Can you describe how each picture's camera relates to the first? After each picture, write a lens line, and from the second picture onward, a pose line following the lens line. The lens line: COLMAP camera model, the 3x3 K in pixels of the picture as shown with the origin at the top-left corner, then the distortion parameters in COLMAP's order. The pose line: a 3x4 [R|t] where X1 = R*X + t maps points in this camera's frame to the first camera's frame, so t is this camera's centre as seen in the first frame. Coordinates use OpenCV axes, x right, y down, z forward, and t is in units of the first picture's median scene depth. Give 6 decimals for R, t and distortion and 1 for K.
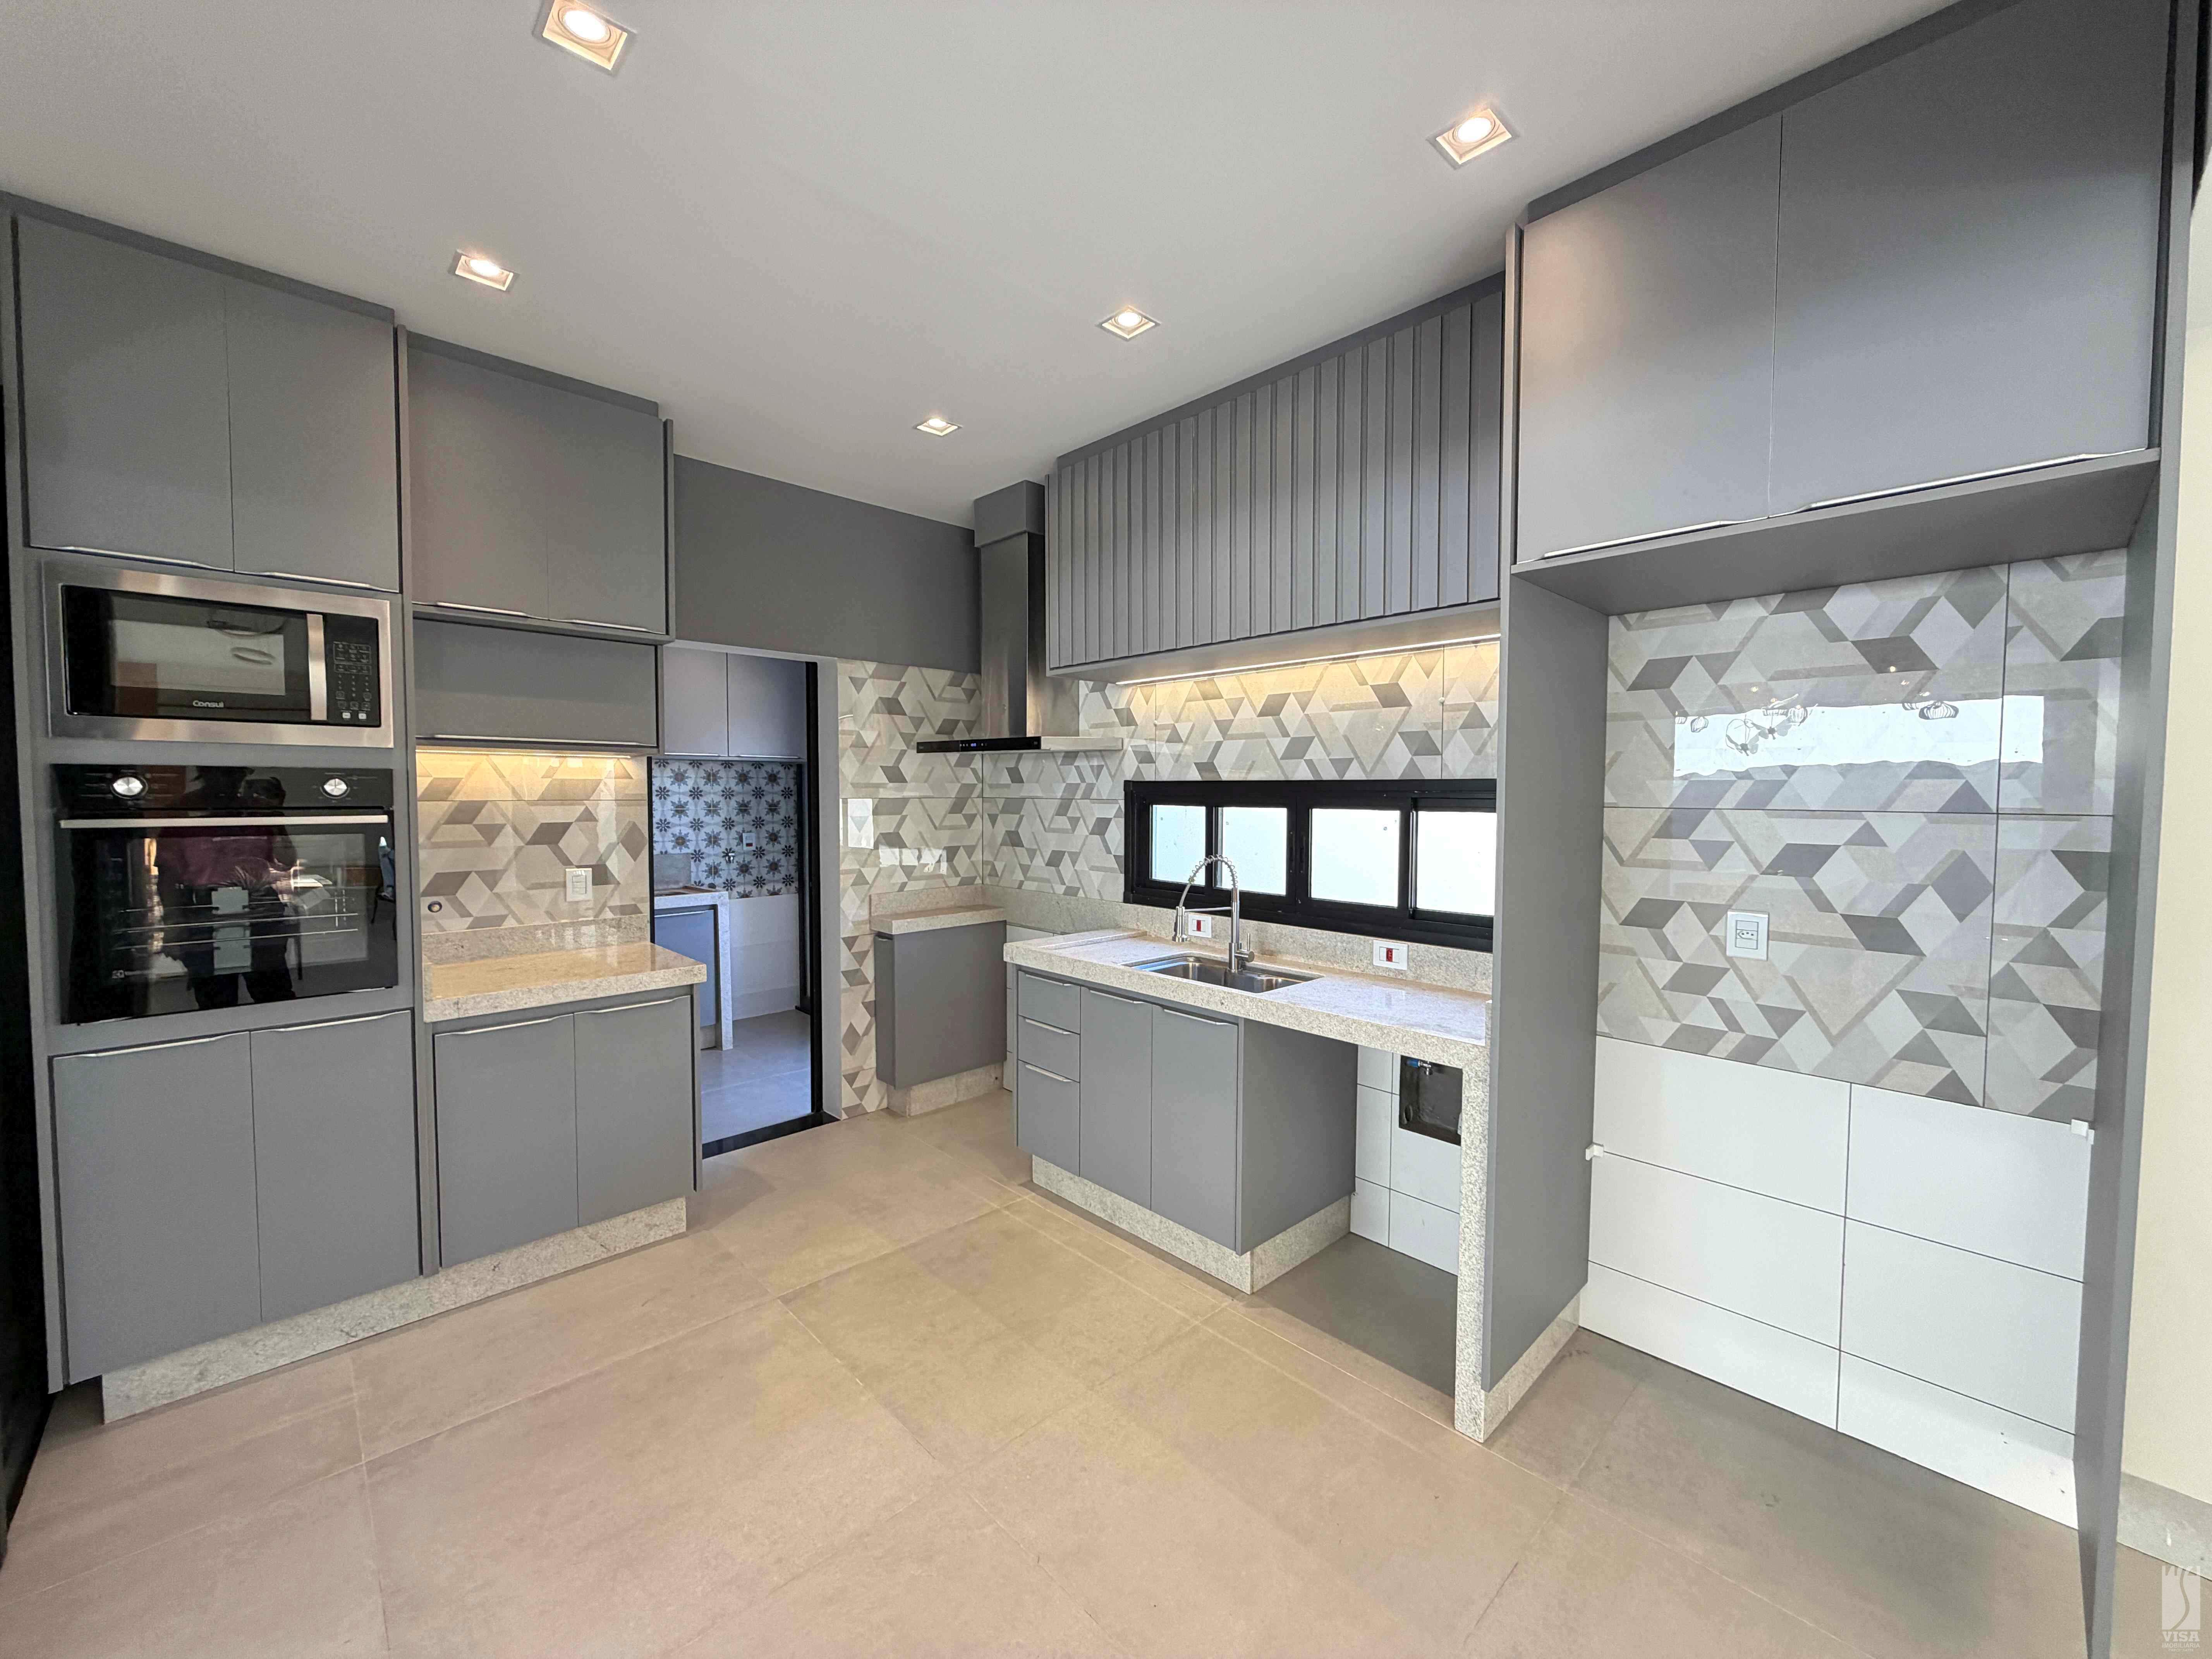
lens RADIAL K [[879.7, 0, 1103.1], [0, 879.7, 827.4], [0, 0, 1]] dist [-0.000491, -0.000086]
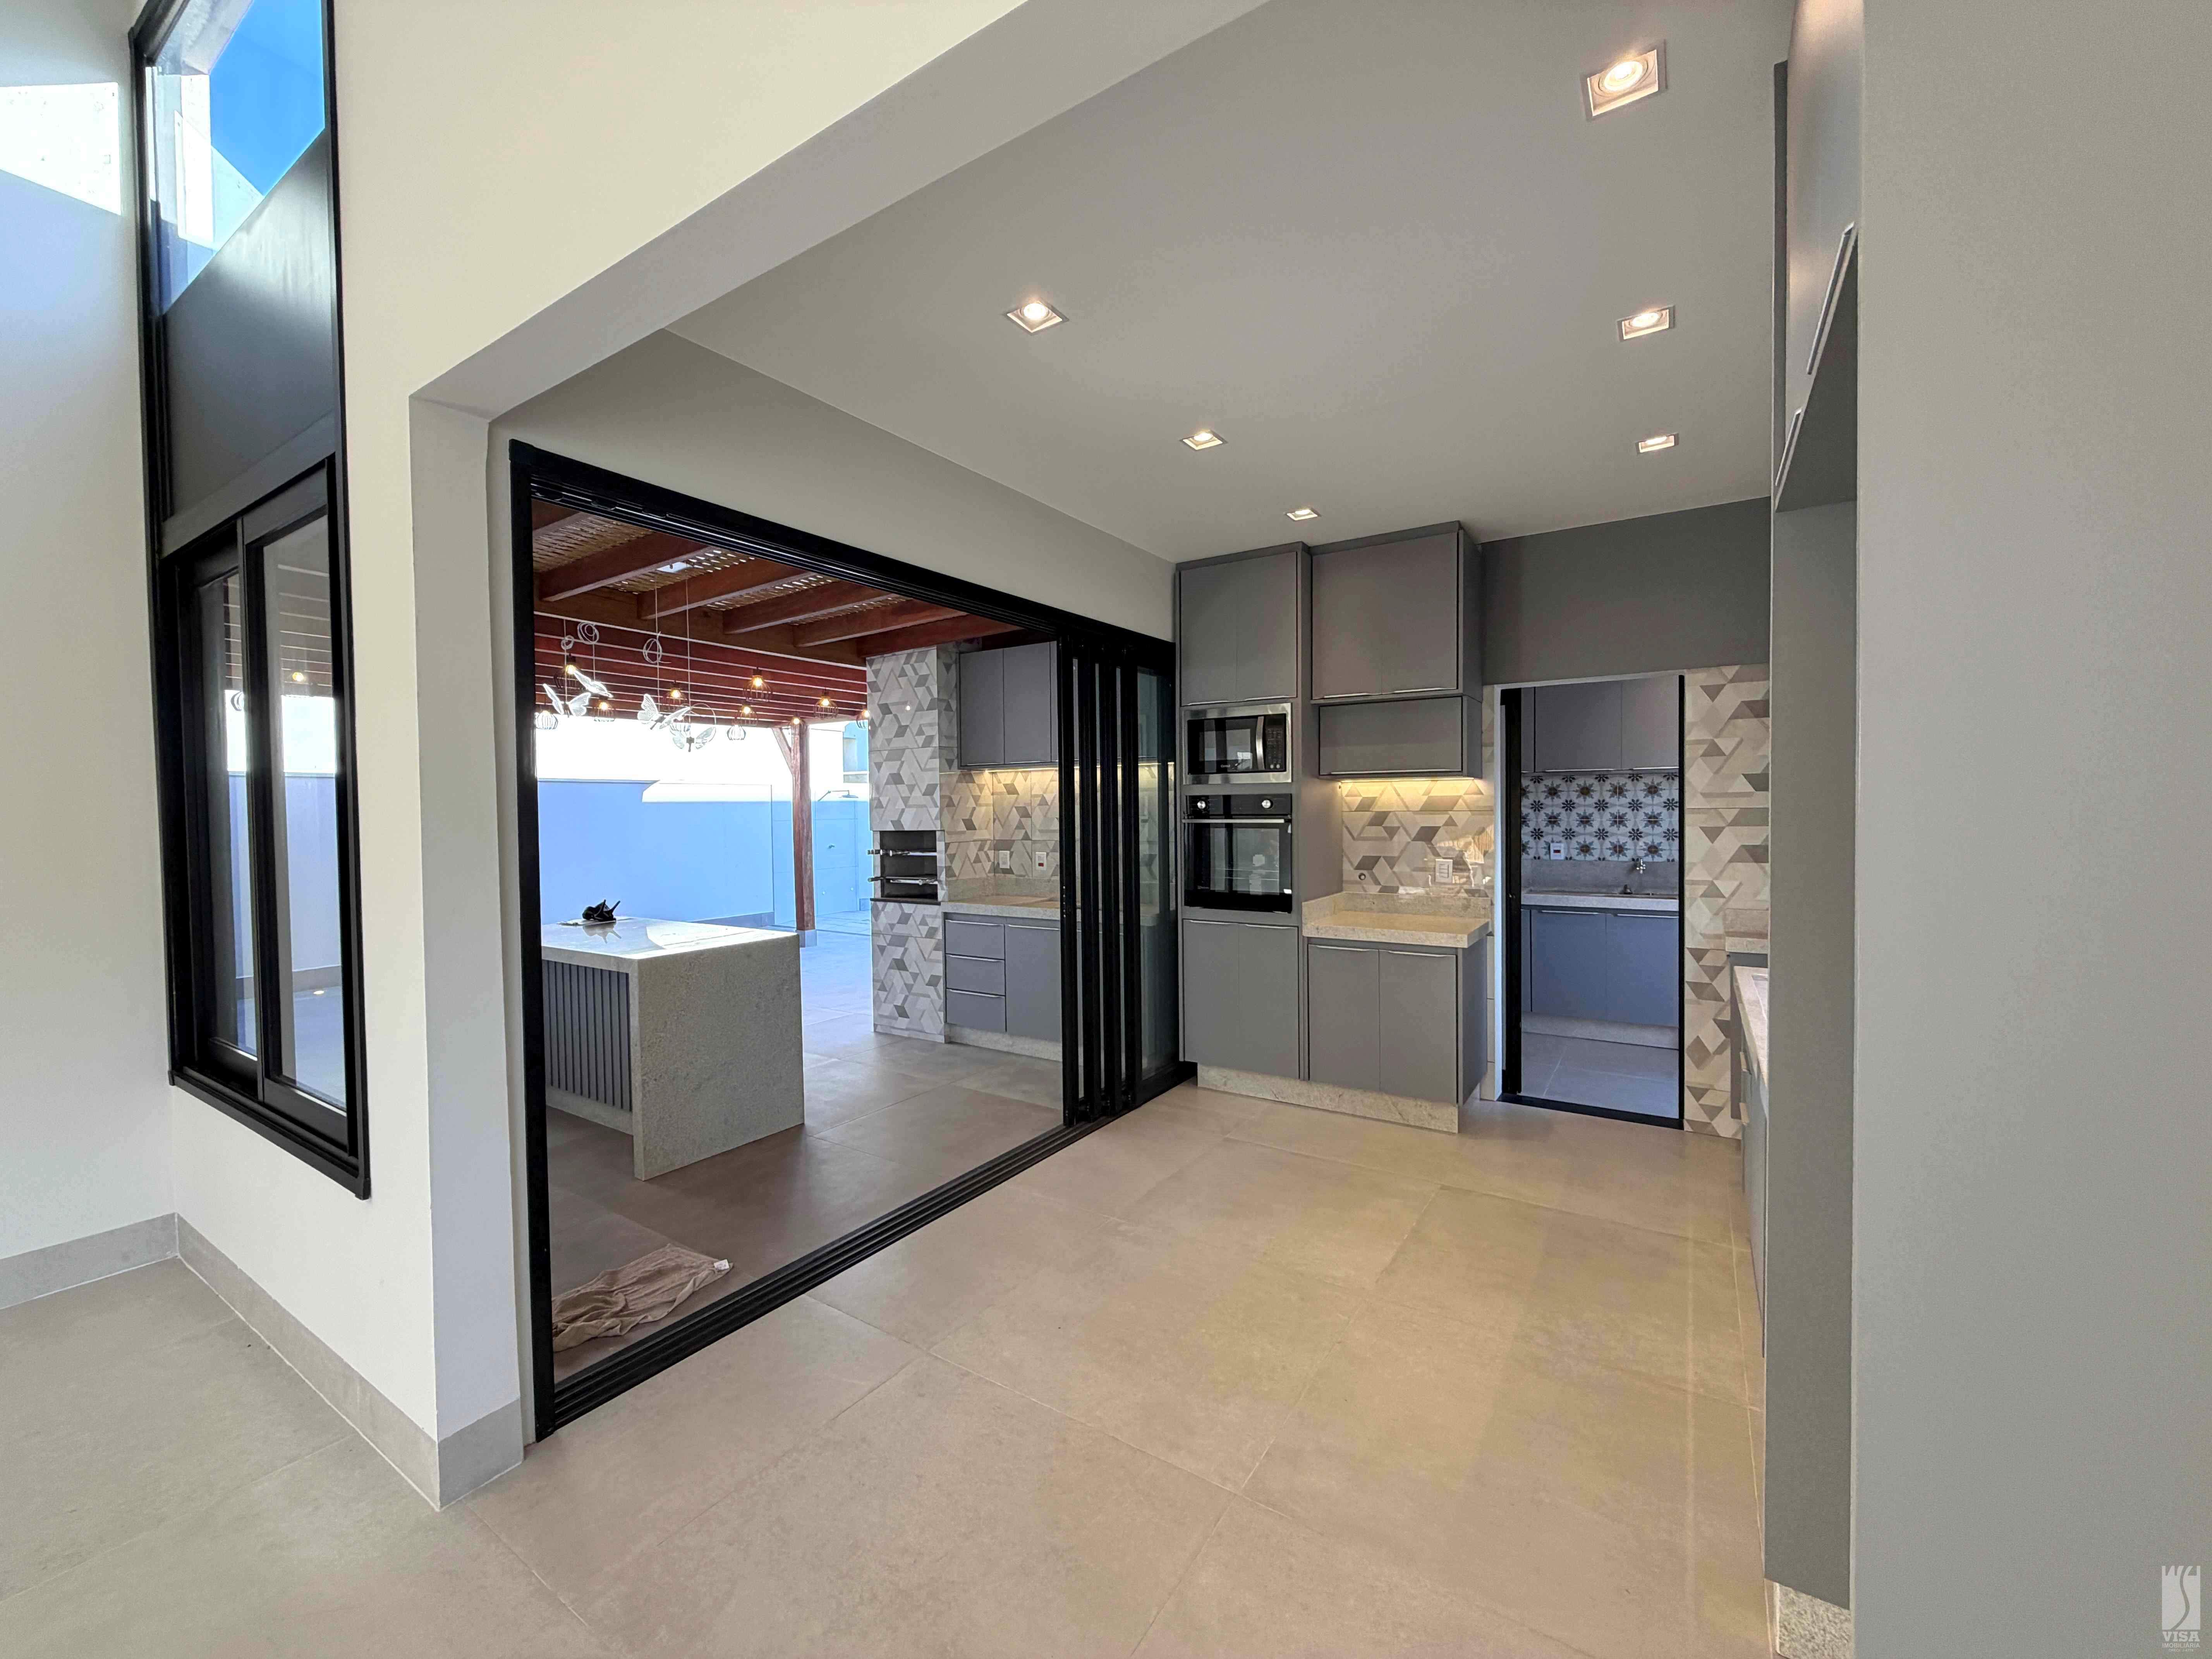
lens RADIAL K [[879.7, 0, 1103.1], [0, 879.7, 827.4], [0, 0, 1]] dist [-0.000491, -0.000086]
pose [[0.226851, 0.019041, -0.973743, 0.808665], [-0.029537, 0.999483, 0.012663, -0.007411], [0.973481, 0.025889, 0.227297, 0.185563]]
